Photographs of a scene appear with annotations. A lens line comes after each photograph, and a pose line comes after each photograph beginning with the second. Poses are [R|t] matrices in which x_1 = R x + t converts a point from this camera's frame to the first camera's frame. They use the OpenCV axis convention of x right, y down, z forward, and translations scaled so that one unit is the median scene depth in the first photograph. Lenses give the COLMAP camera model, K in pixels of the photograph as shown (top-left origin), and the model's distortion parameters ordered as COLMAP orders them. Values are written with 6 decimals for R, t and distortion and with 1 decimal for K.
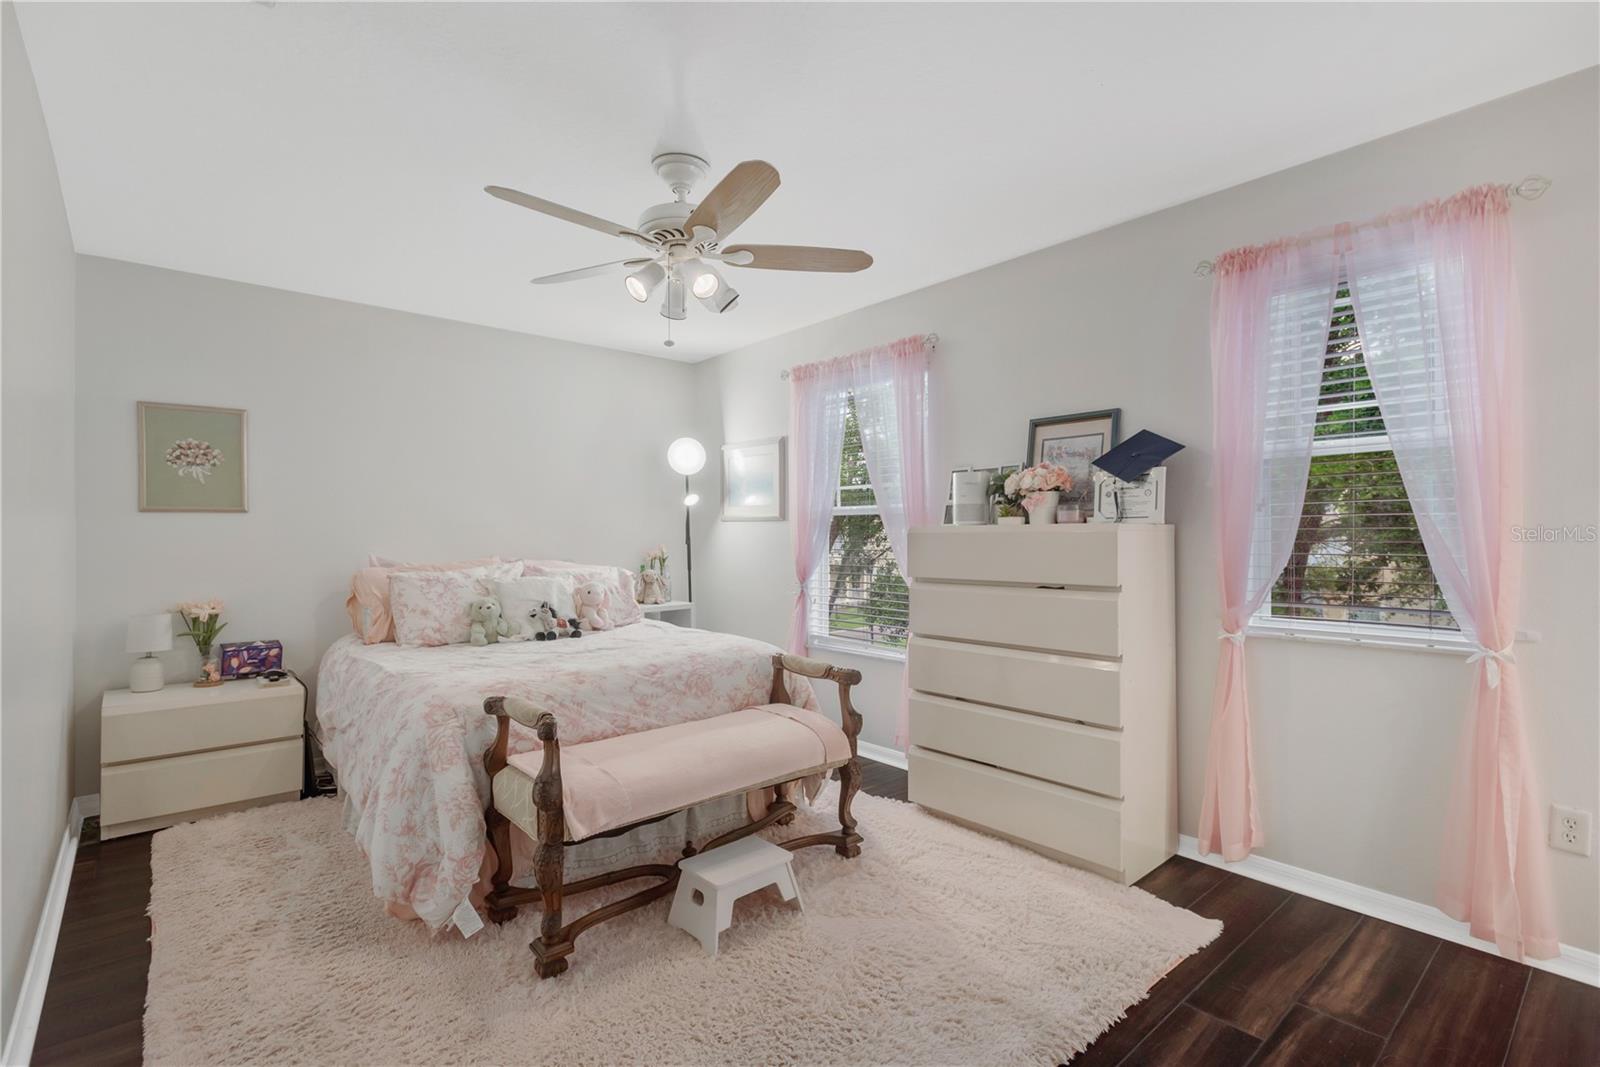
lens RADIAL K [[742.6, 0, 803.8], [0, 742.6, 534.5], [0, 0, 1]] dist [0.008300, -0.000986]
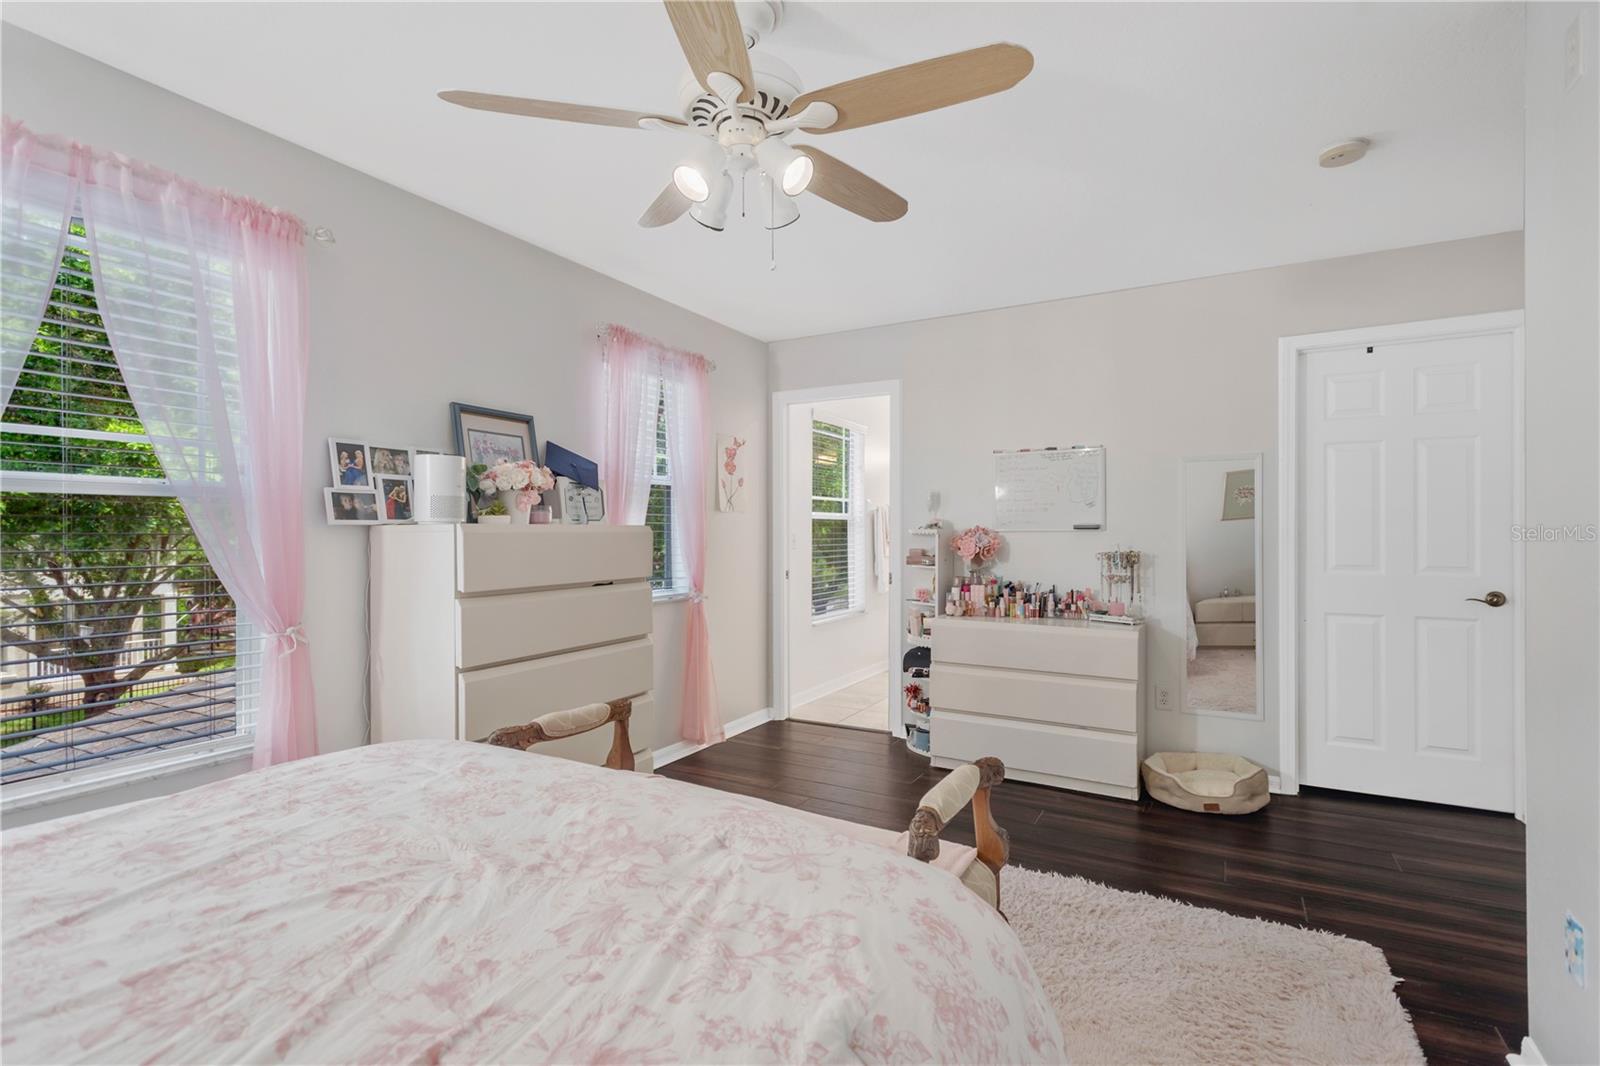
lens RADIAL K [[742.6, 0, 805.3], [0, 742.6, 532.5], [0, 0, 1]] dist [0.008300, -0.000986]
pose [[-0.348317, -0.011983, 0.937300, -0.682083], [-0.013098, 0.999883, 0.007916, -0.015122], [-0.937285, -0.009520, -0.348433, 0.956888]]
